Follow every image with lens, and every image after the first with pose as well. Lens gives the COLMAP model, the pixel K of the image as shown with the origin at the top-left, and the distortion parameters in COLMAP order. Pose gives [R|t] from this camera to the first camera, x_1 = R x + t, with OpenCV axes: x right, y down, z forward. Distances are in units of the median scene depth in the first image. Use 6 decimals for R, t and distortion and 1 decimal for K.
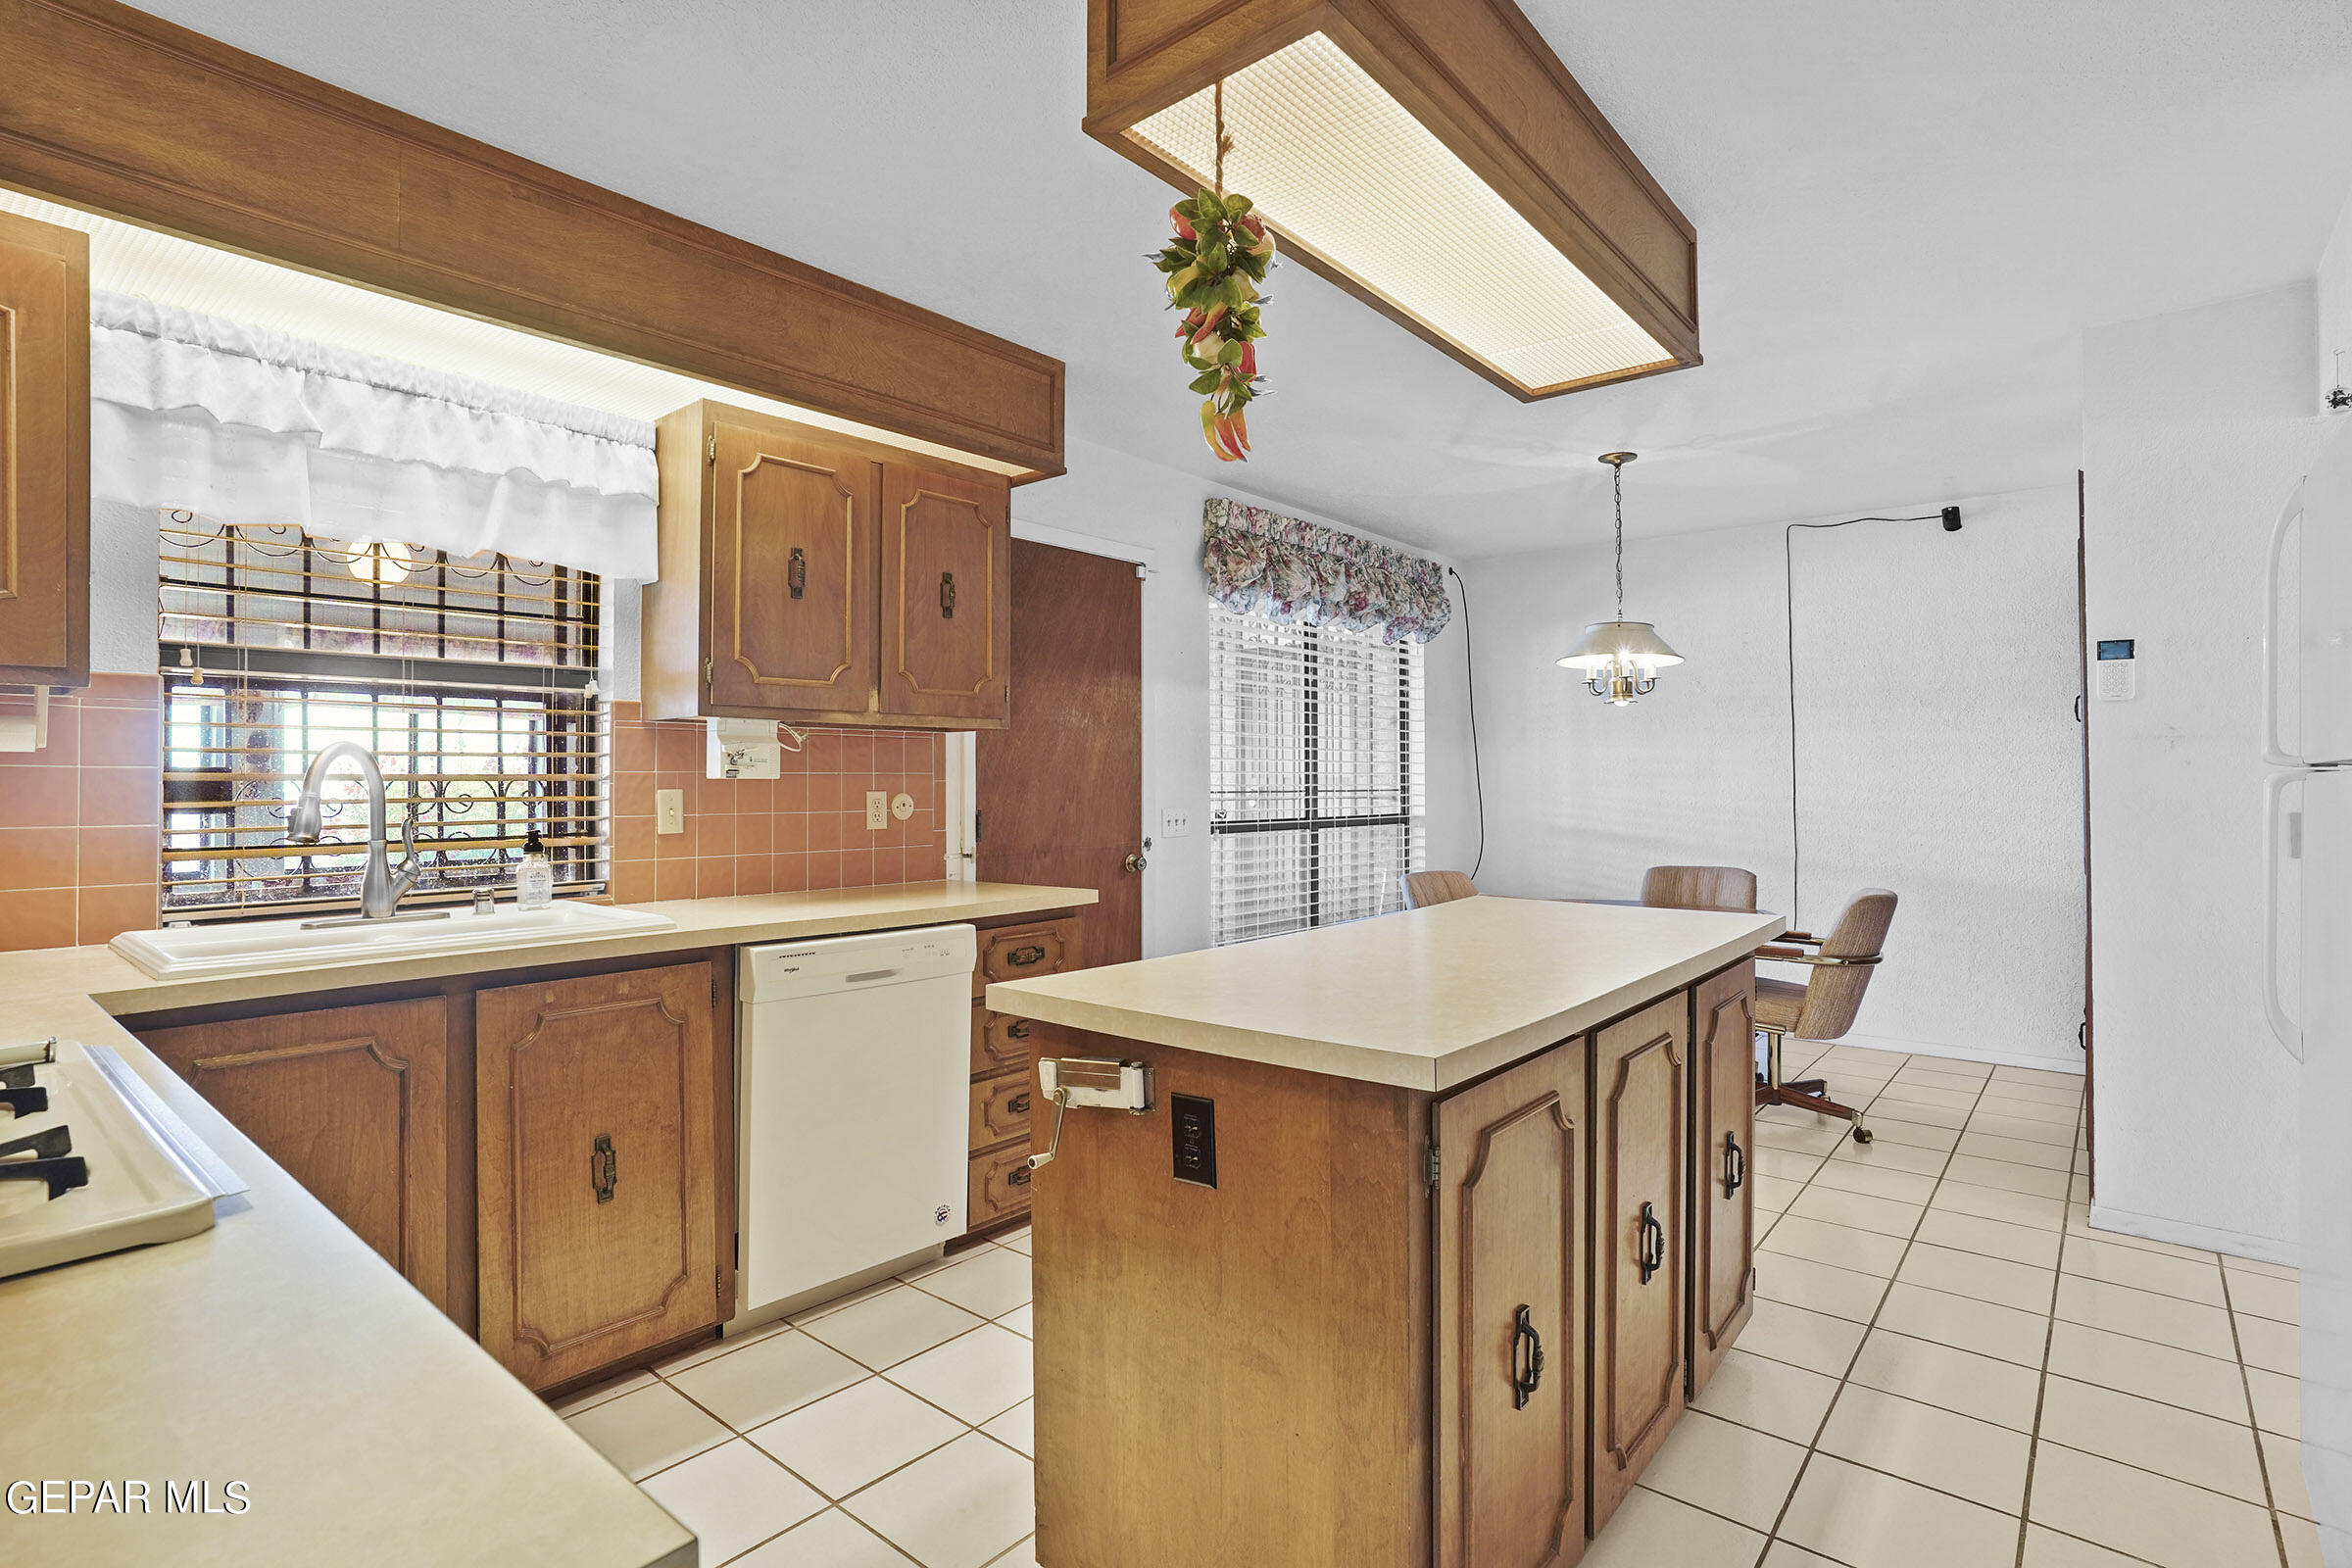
lens RADIAL K [[1156.9, 0, 1159.8], [0, 1156.9, 773.8], [0, 0, 1]] dist [-0.075487, 0.043718]
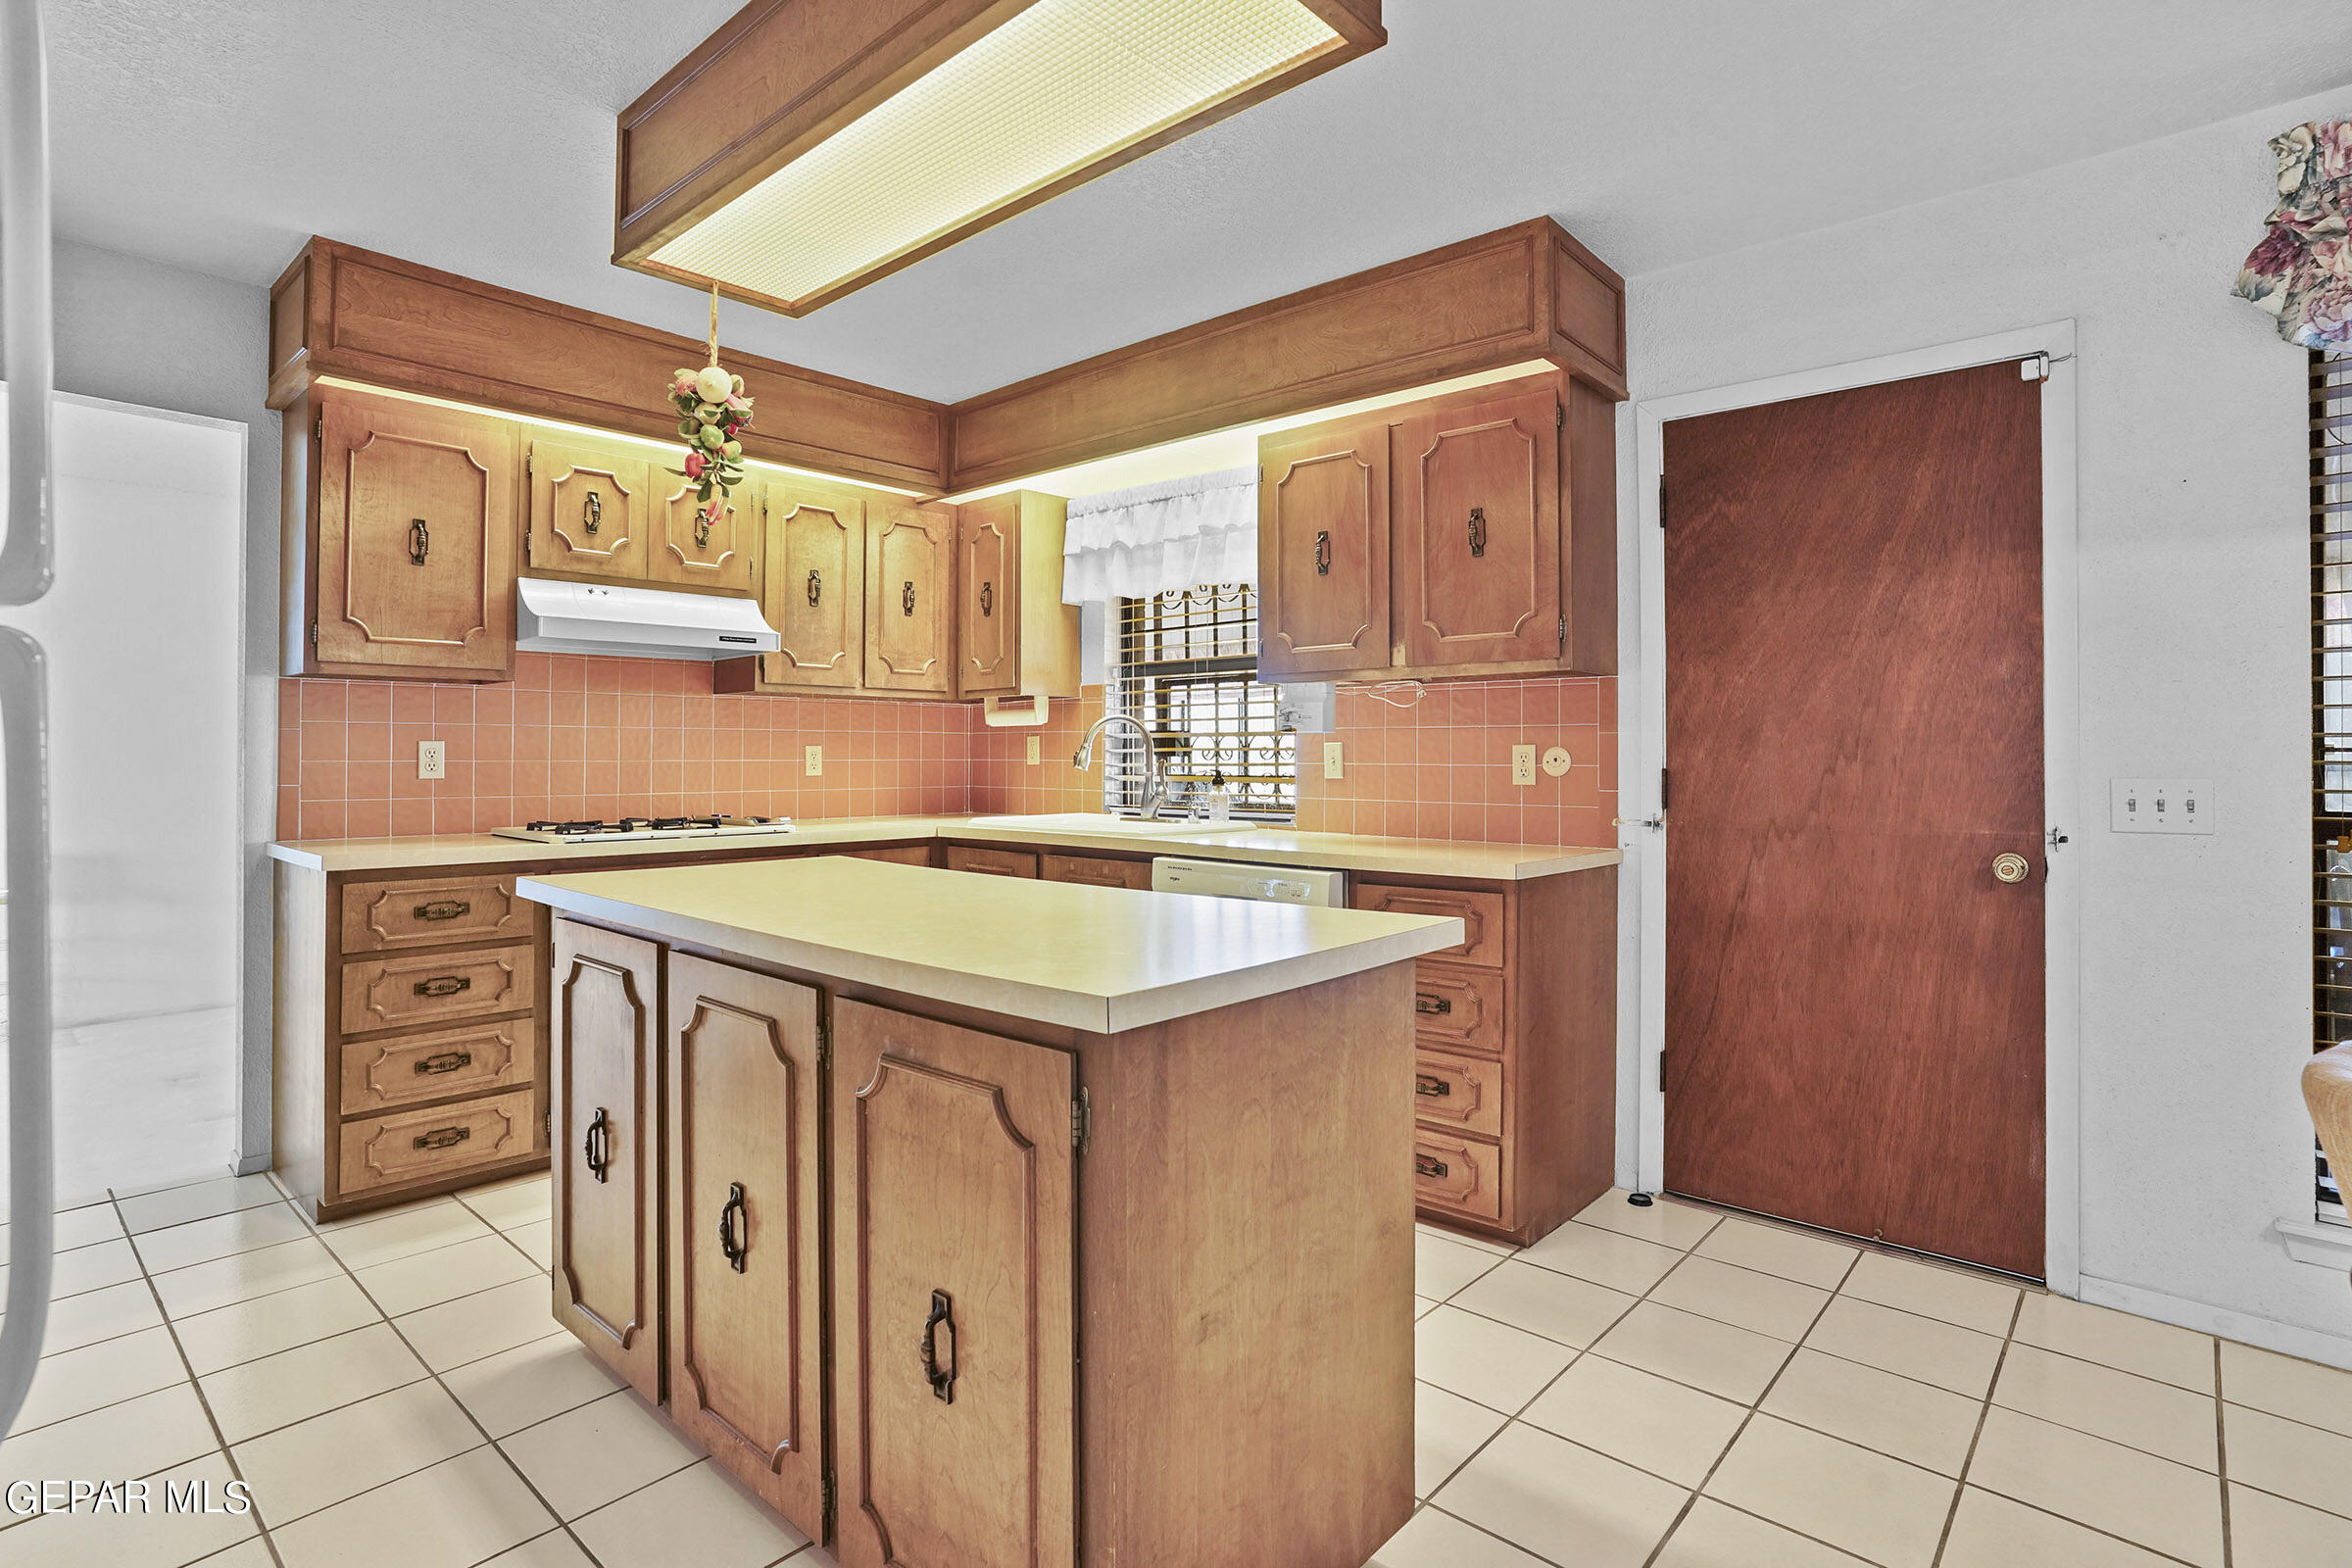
lens RADIAL K [[1146.5, 0, 1177.6], [0, 1146.5, 737.1], [0, 0, 1]] dist [-0.074788, 0.037095]
pose [[-0.020263, -0.010407, -0.999741, 0.490650], [0.007103, 0.999919, -0.010552, 0.011904], [0.999769, -0.007315, -0.020187, 0.518851]]
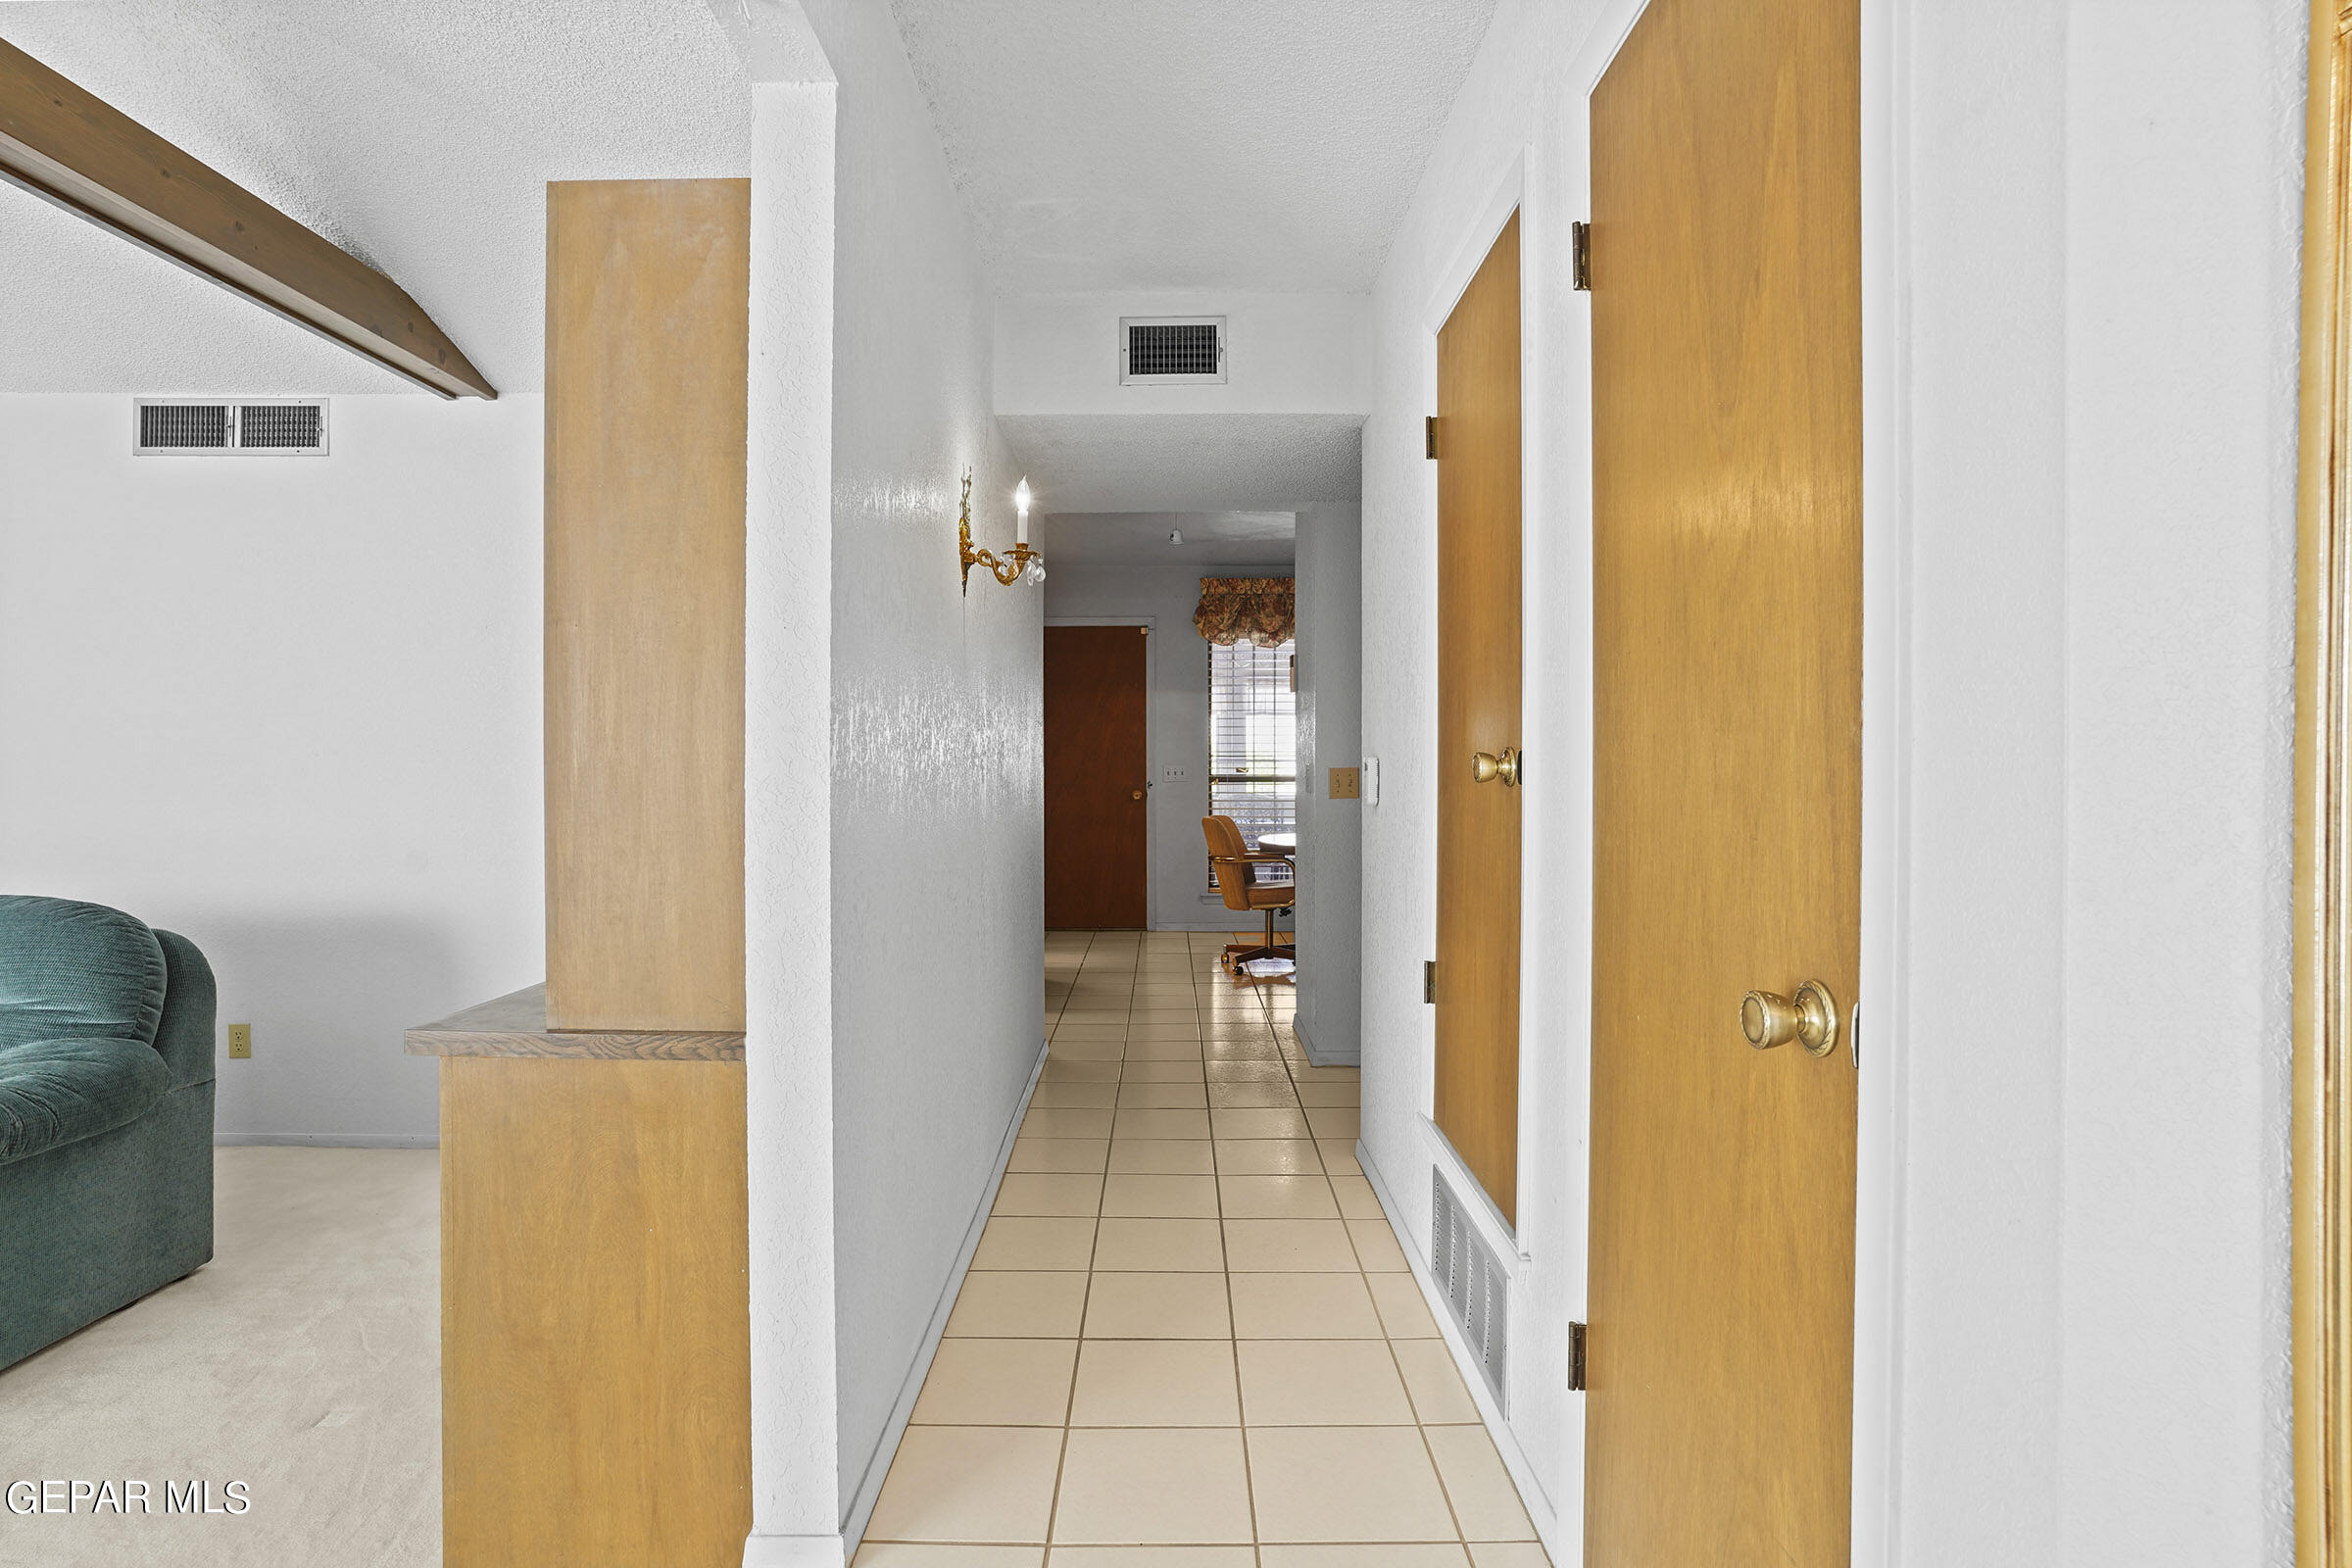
lens RADIAL K [[1156.9, 0, 1159.8], [0, 1156.9, 773.8], [0, 0, 1]] dist [-0.075487, 0.043718]
pose [[0.637906, 0.008852, -0.770063, 1.221315], [0.009823, 0.999759, 0.019630, 0.007634], [0.770052, -0.020087, 0.637665, -0.102107]]
